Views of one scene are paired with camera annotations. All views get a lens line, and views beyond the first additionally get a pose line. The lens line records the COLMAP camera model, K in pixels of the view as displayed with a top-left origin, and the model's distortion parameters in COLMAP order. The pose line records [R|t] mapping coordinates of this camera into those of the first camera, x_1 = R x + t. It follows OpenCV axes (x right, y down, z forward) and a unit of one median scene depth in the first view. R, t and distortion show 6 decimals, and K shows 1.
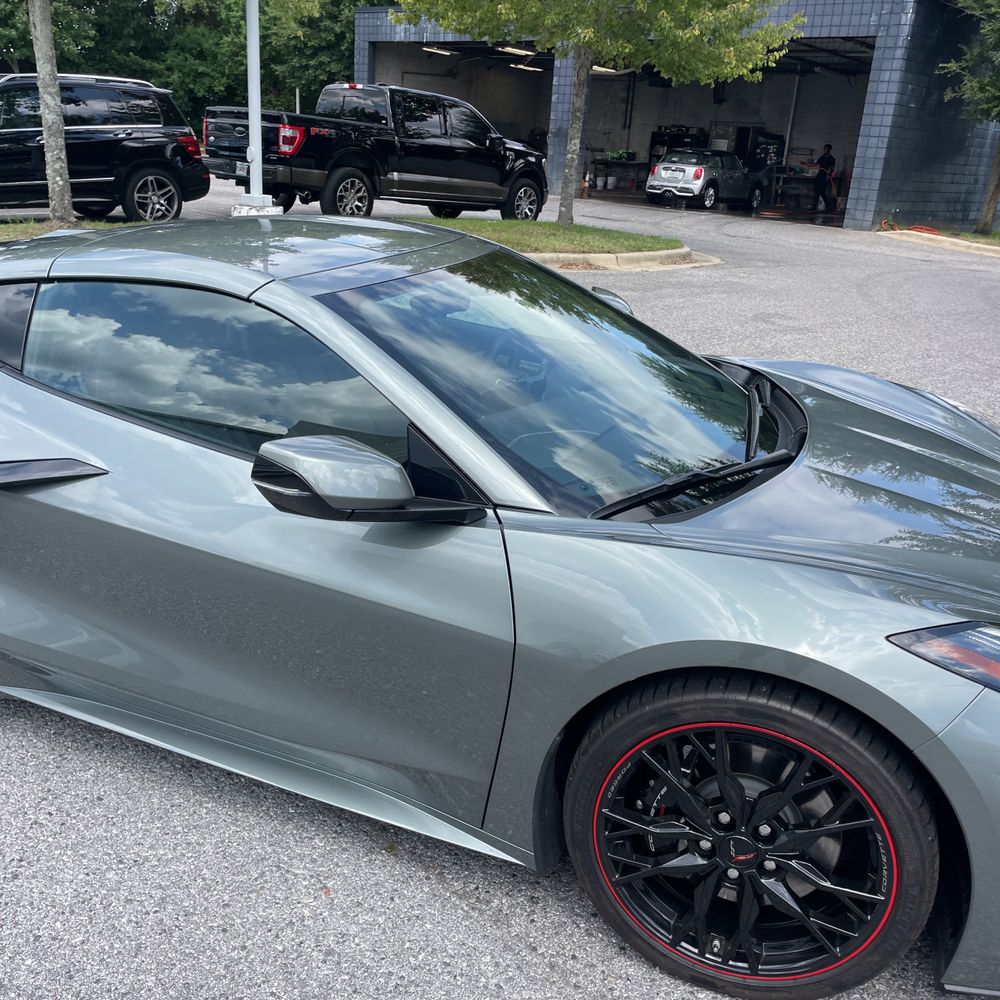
lens RADIAL K [[1028.0, 0, 494.6], [0, 1028.0, 490.1], [0, 0, 1]] dist [0.024903, 0.000000]
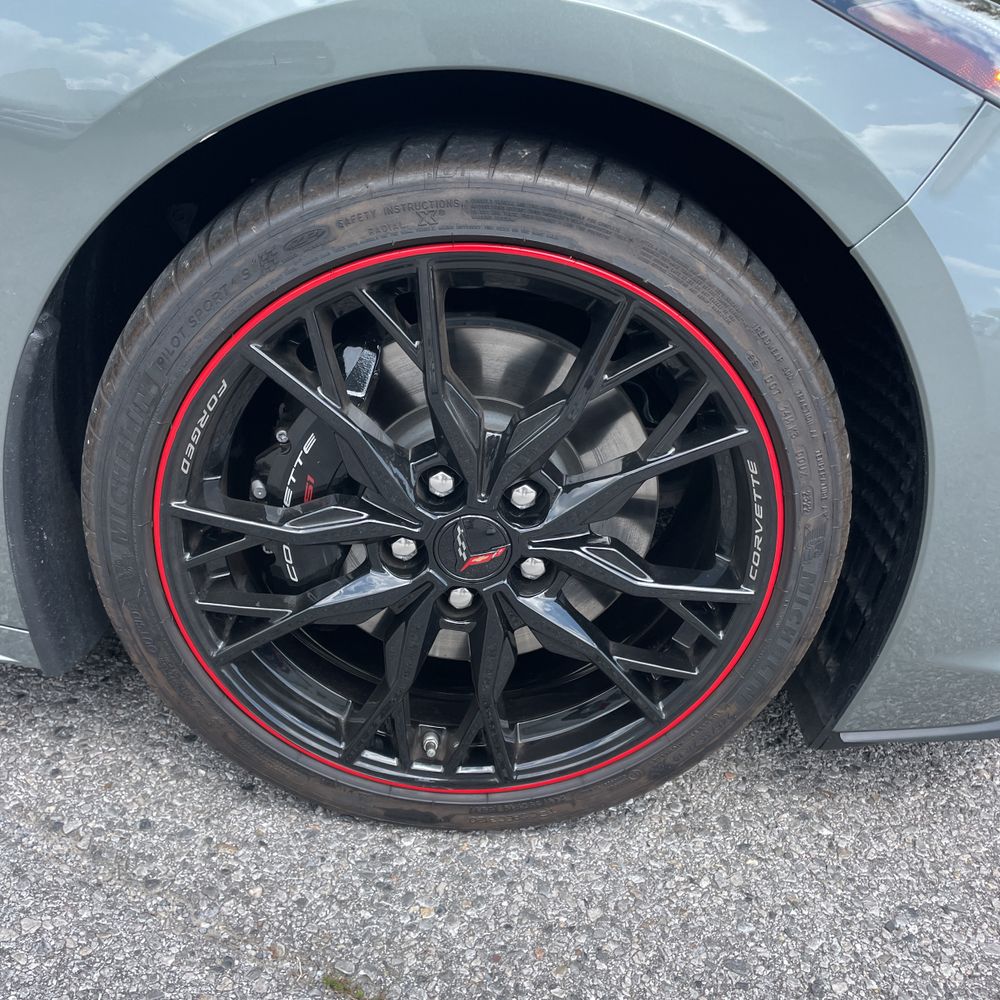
lens RADIAL K [[1028.0, 0, 534.3], [0, 1028.0, 492.1], [0, 0, 1]] dist [0.024903, 0.000000]
pose [[0.924595, -0.089059, 0.370396, 0.011272], [0.034774, 0.987961, 0.150744, 0.032546], [-0.379362, -0.126496, 0.916561, 0.071239]]
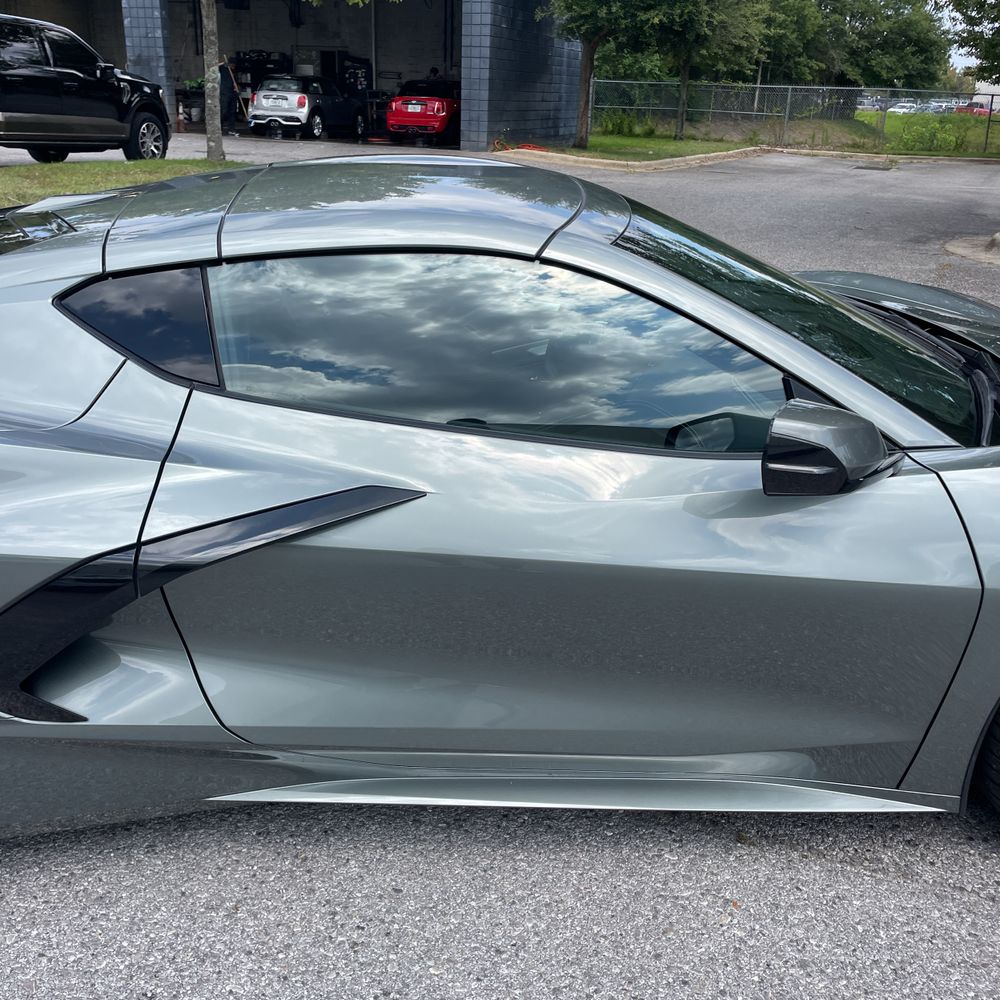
lens RADIAL K [[1028.0, 0, 505.9], [0, 1028.0, 498.3], [0, 0, 1]] dist [0.024903, 0.000000]
pose [[0.910348, -0.185093, 0.370145, -0.092609], [0.159192, 0.982207, 0.099636, -0.012512], [-0.382001, -0.031779, 0.923615, 0.037744]]
